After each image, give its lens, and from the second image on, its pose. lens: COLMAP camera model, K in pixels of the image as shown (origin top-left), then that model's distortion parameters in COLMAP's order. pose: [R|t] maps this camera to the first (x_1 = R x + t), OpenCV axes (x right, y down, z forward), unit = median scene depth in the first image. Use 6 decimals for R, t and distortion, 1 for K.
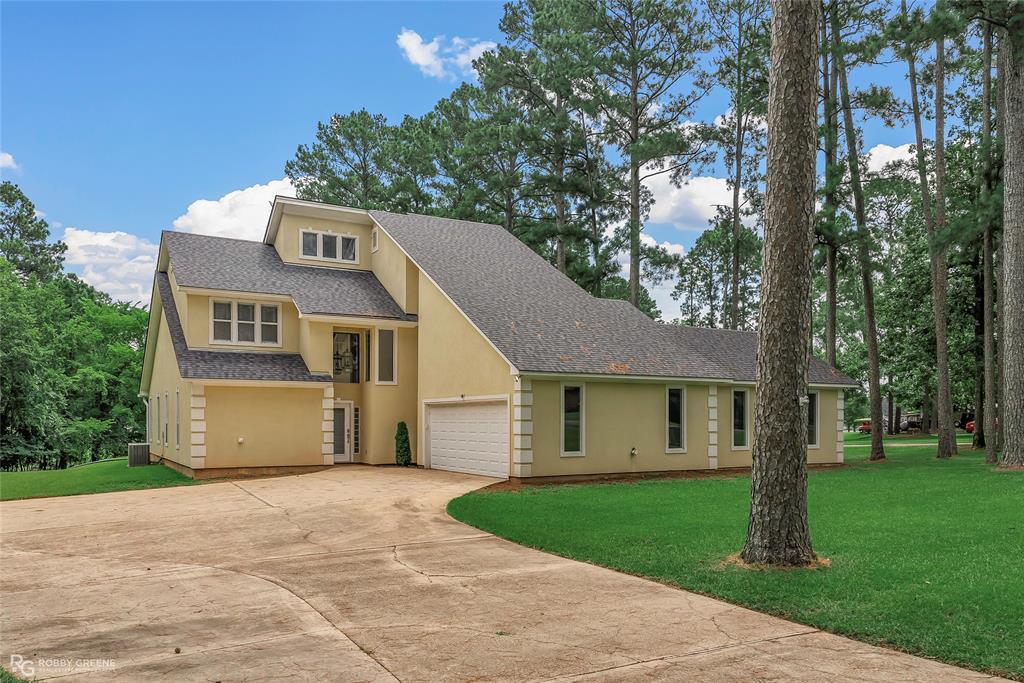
lens RADIAL K [[773.0, 0, 512.0], [0, 773.0, 341.5], [0, 0, 1]] dist [-0.104333, 0.003948]
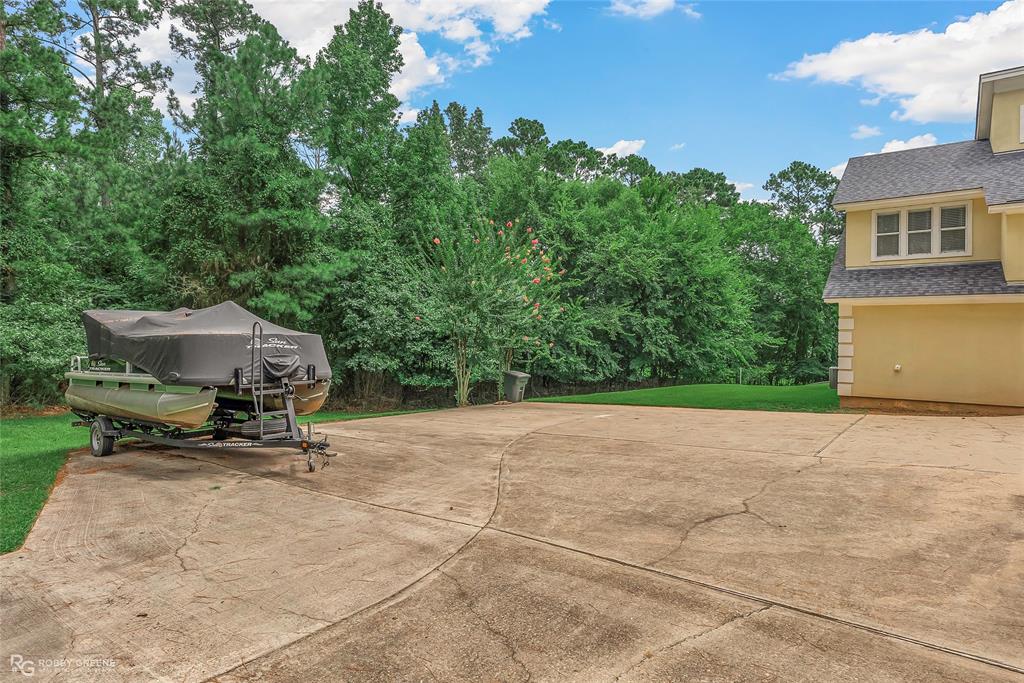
lens RADIAL K [[542.7, 0, 513.7], [0, 542.7, 324.5], [0, 0, 1]] dist [-0.001244, -0.000699]
pose [[0.383560, -0.013707, -0.923414, 0.040052], [0.069209, 0.997505, 0.013941, 0.040397], [0.920919, -0.069256, 0.383551, 0.348562]]
